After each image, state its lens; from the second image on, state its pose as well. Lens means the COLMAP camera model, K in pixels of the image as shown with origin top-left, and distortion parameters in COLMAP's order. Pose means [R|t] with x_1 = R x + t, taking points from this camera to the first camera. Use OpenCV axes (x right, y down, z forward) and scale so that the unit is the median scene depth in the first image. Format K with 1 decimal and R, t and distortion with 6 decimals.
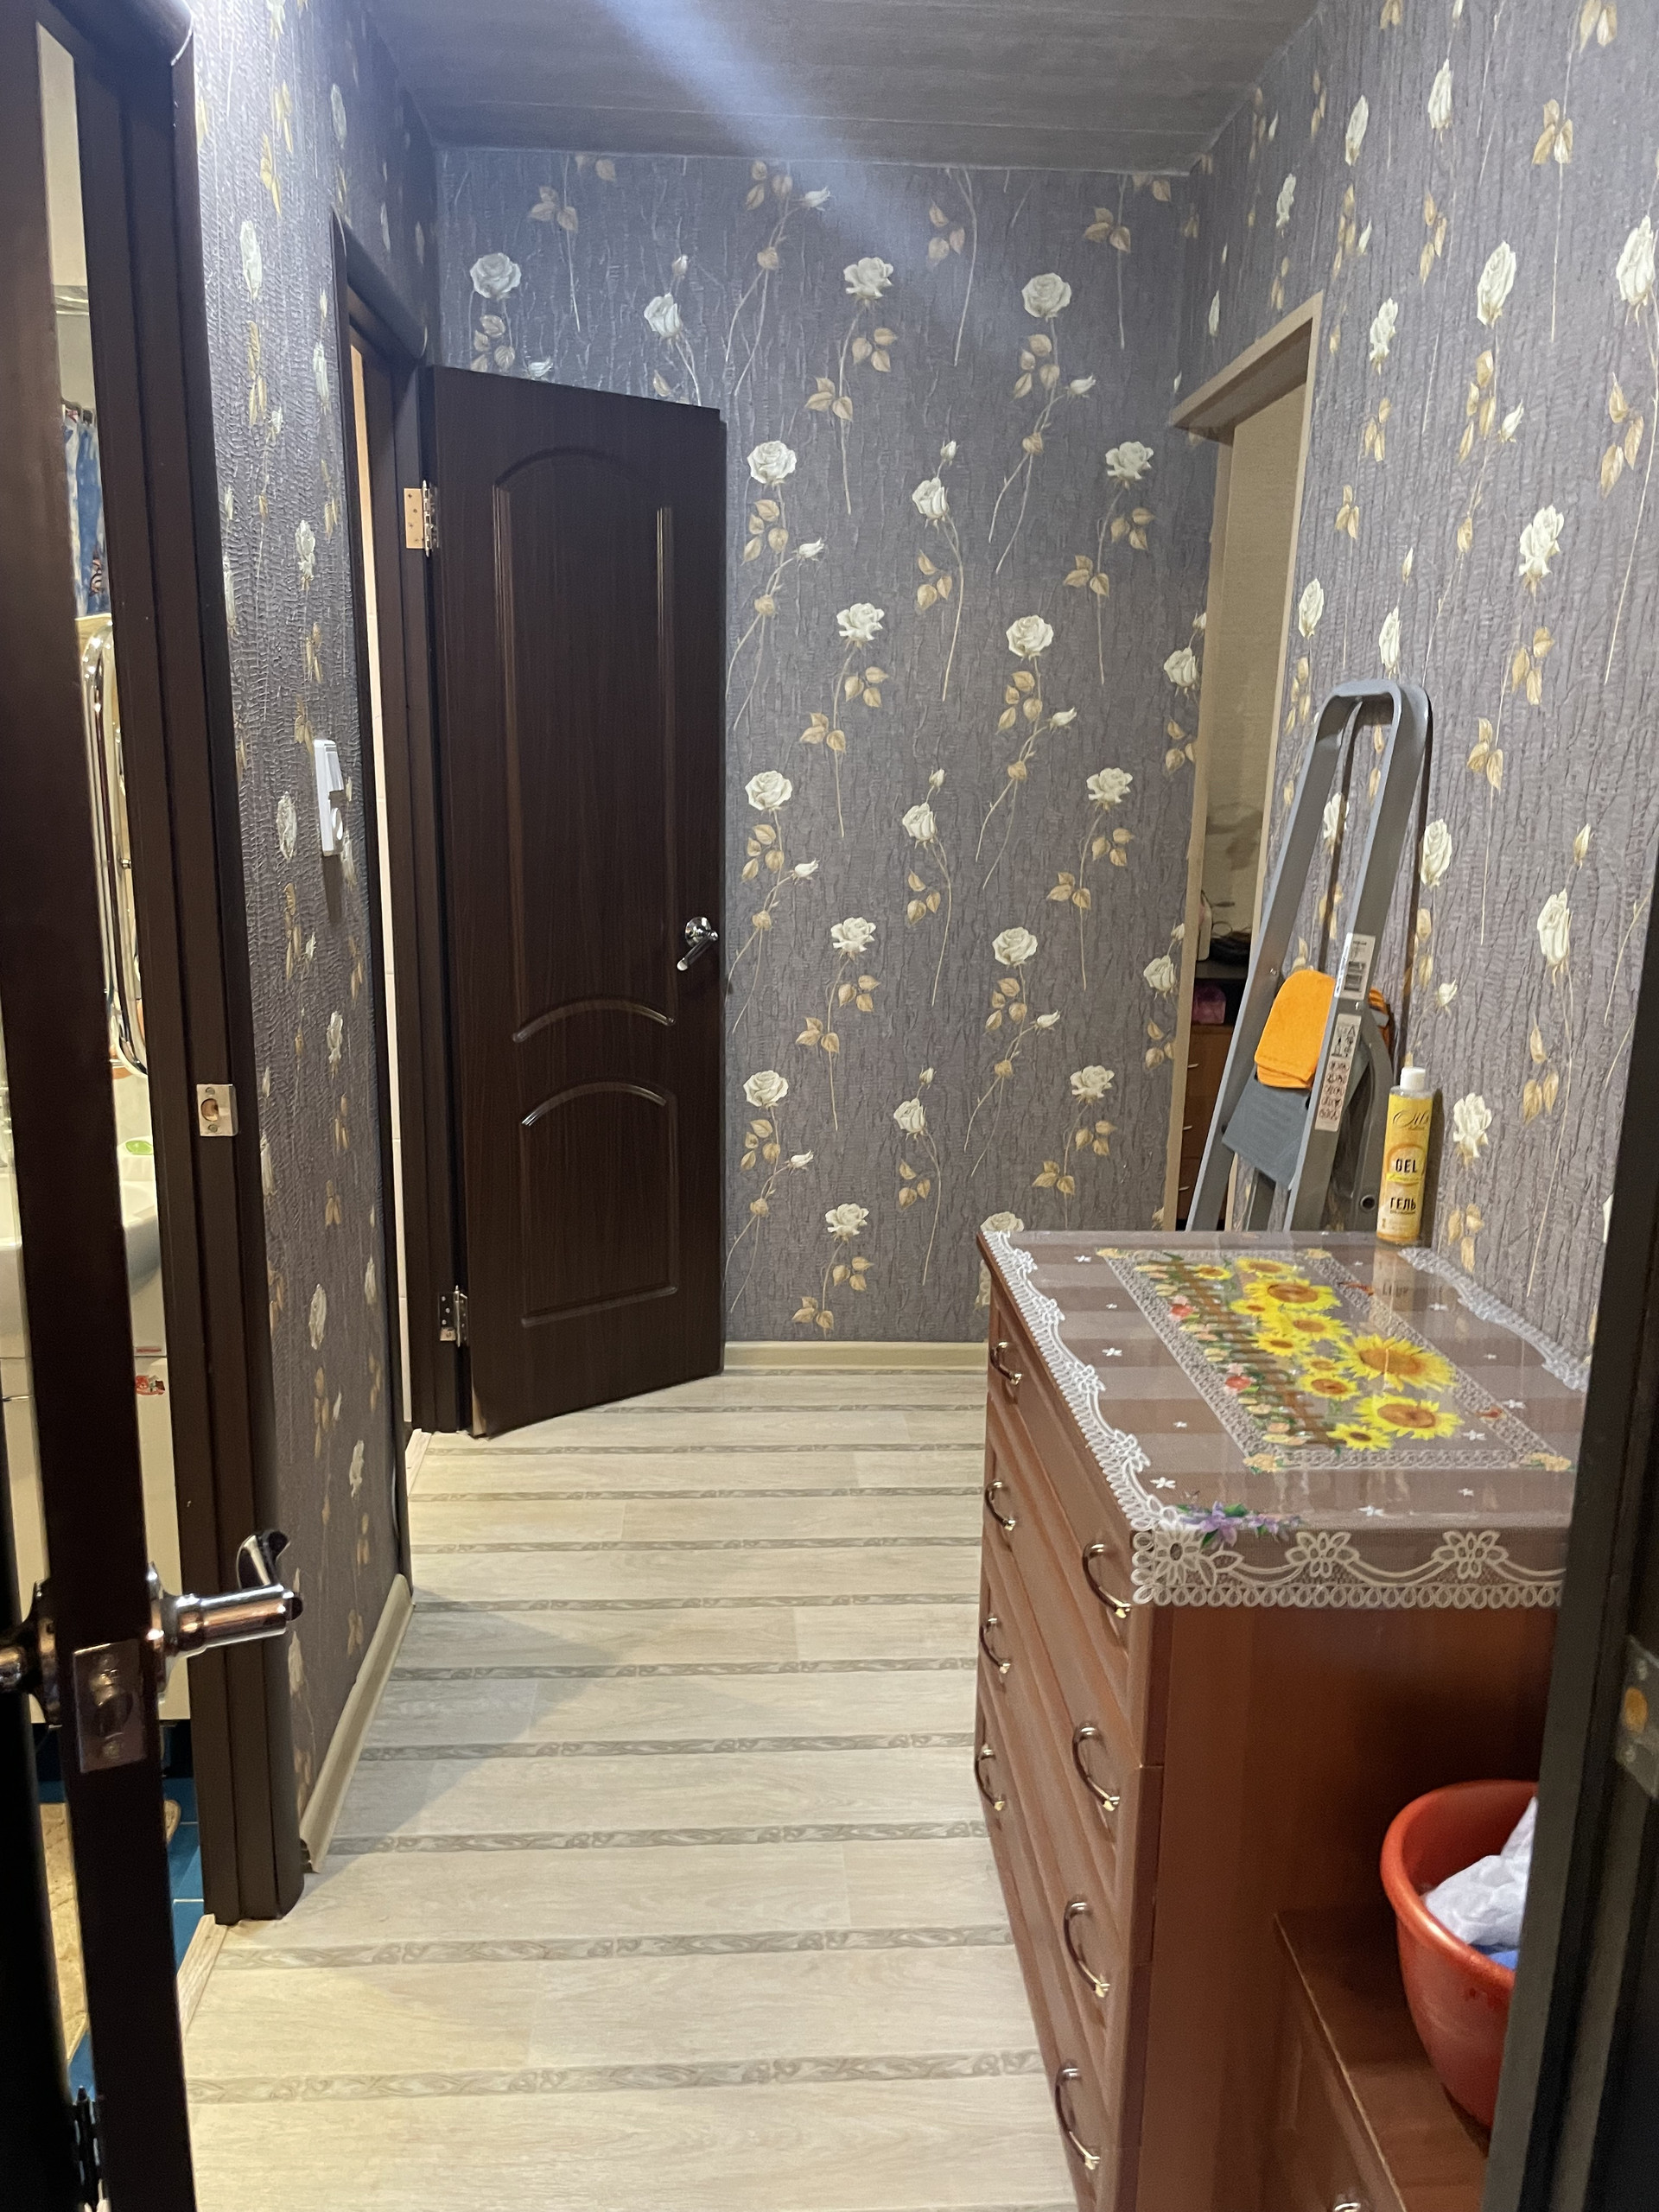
lens RADIAL K [[1678.3, 0, 858.0], [0, 1678.3, 1108.9], [0, 0, 1]] dist [0.099388, -0.134962]
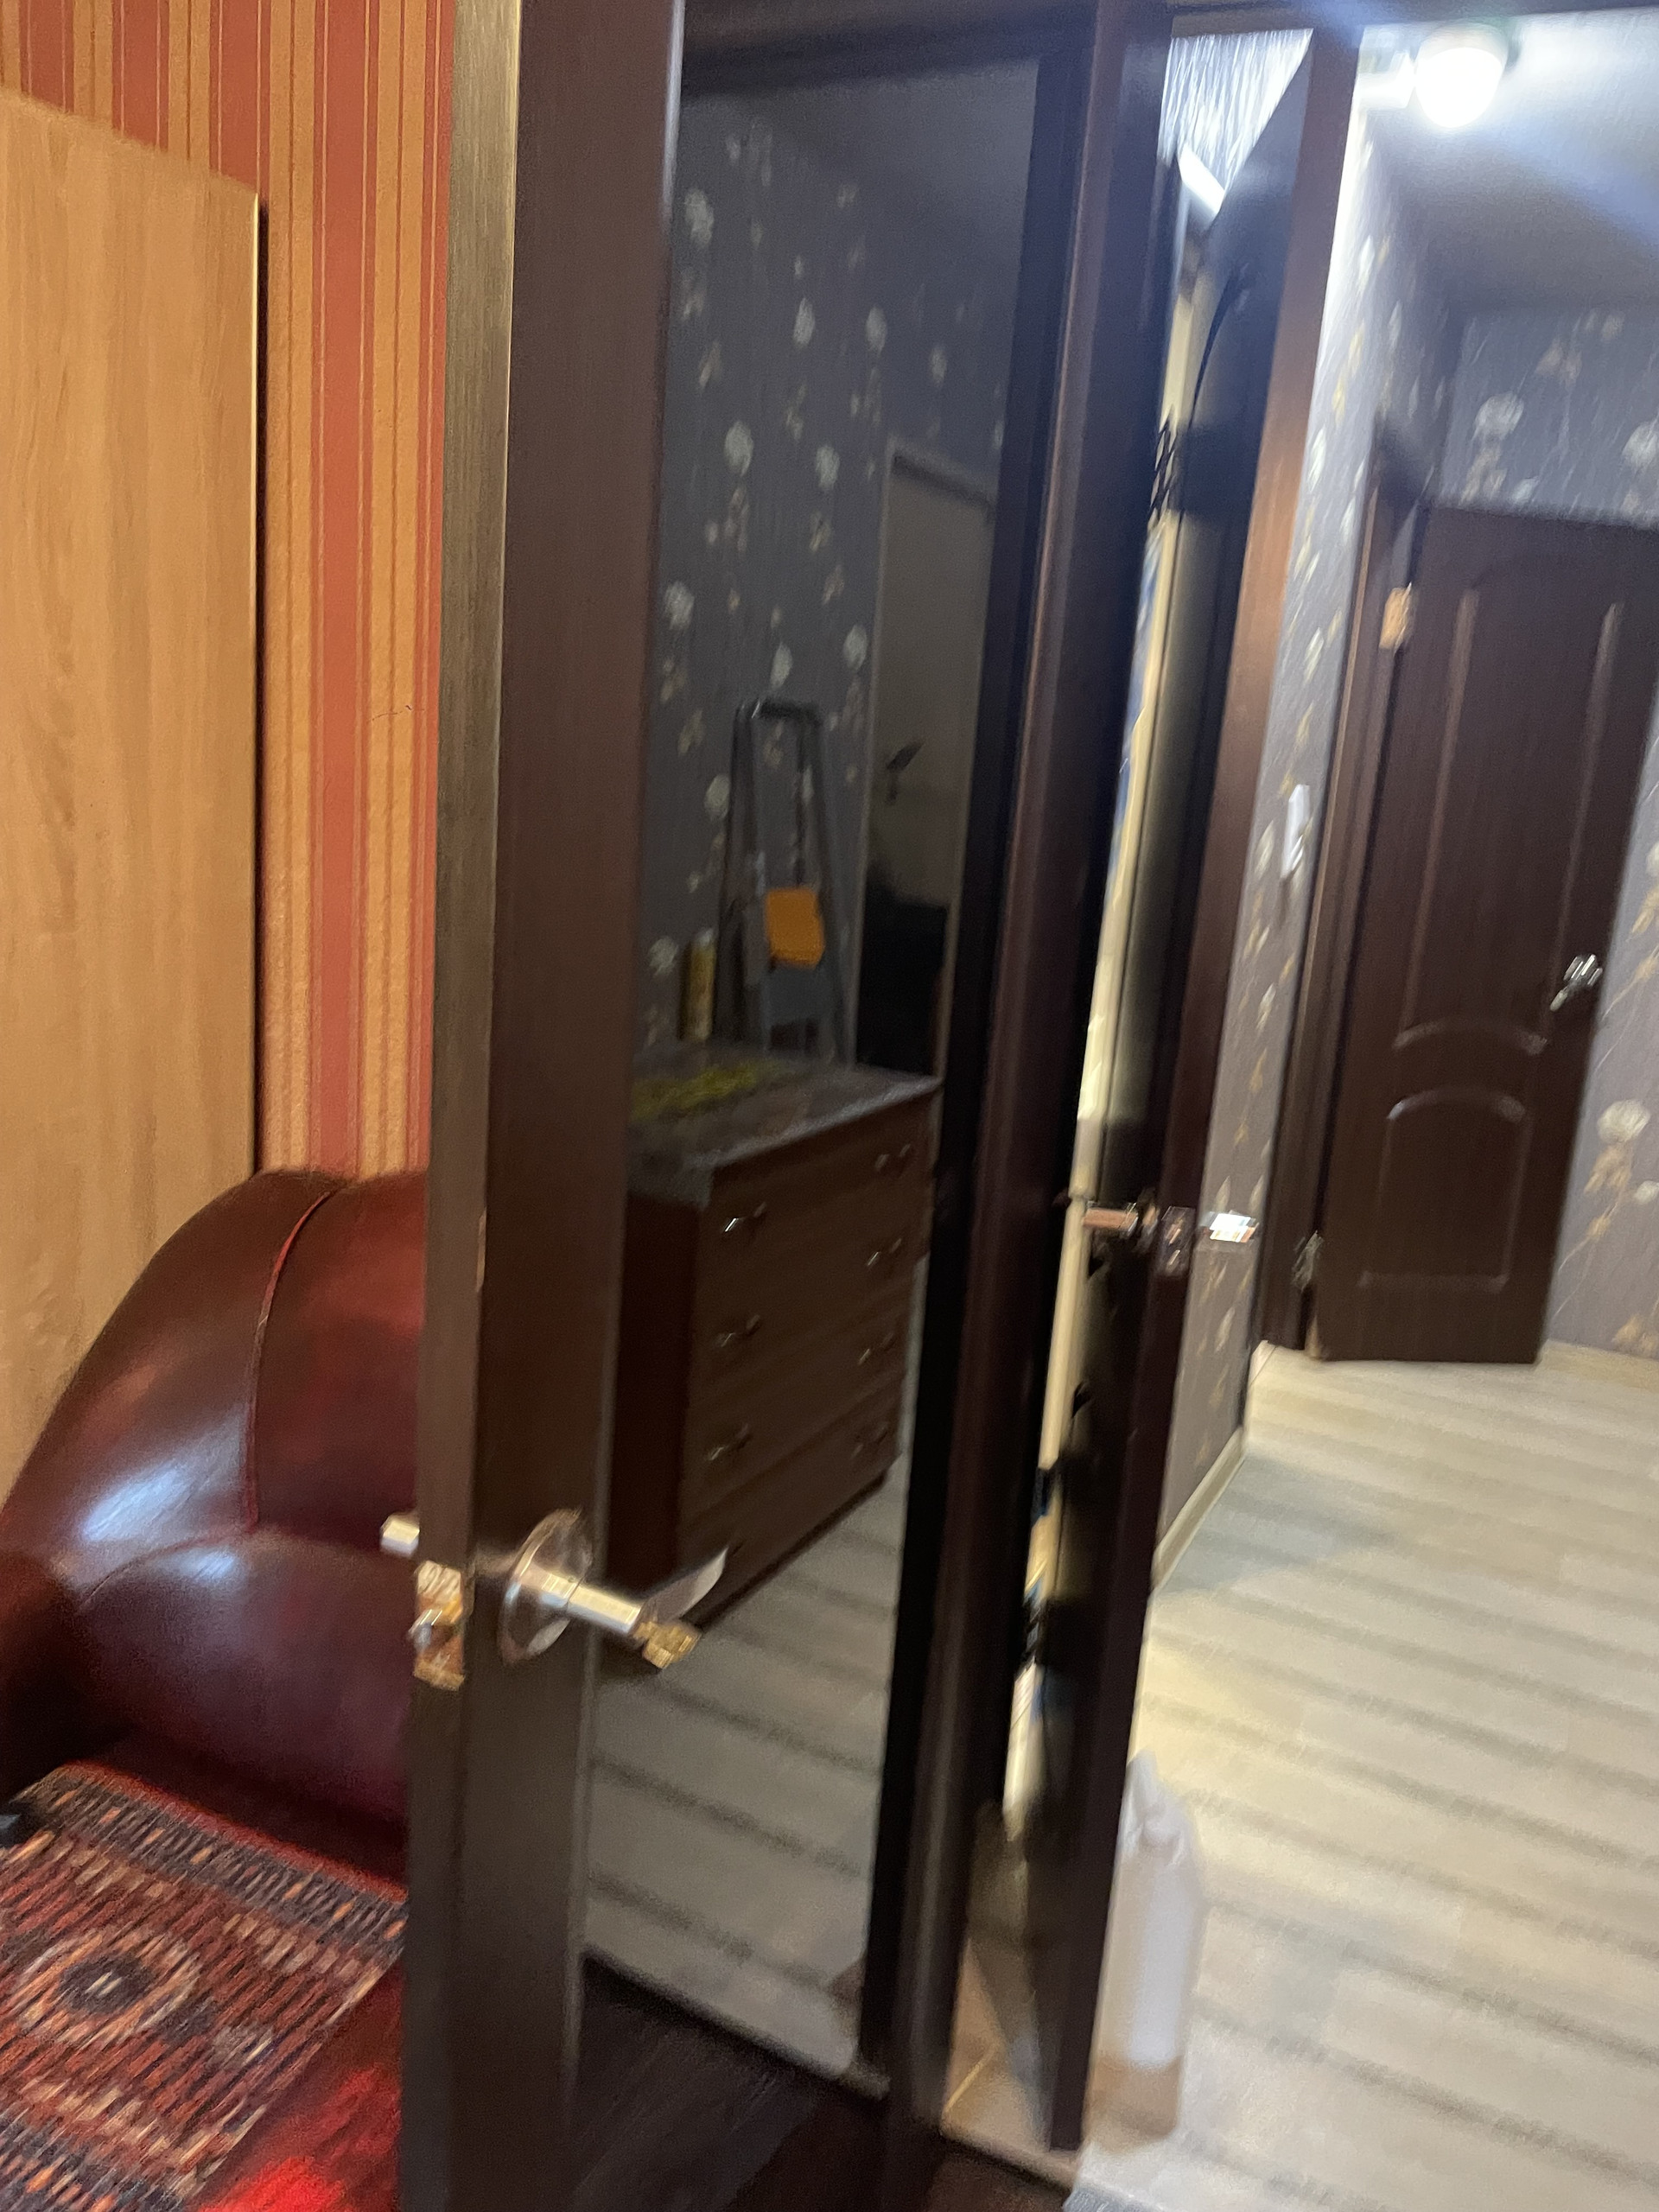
lens RADIAL K [[1680.3, 0, 822.3], [0, 1680.3, 1093.4], [0, 0, 1]] dist [0.094646, -0.128873]
pose [[0.857408, 0.152877, -0.491407, 0.046045], [-0.169646, 0.985448, 0.010575, 0.052934], [0.485873, 0.074298, 0.870866, -0.256375]]
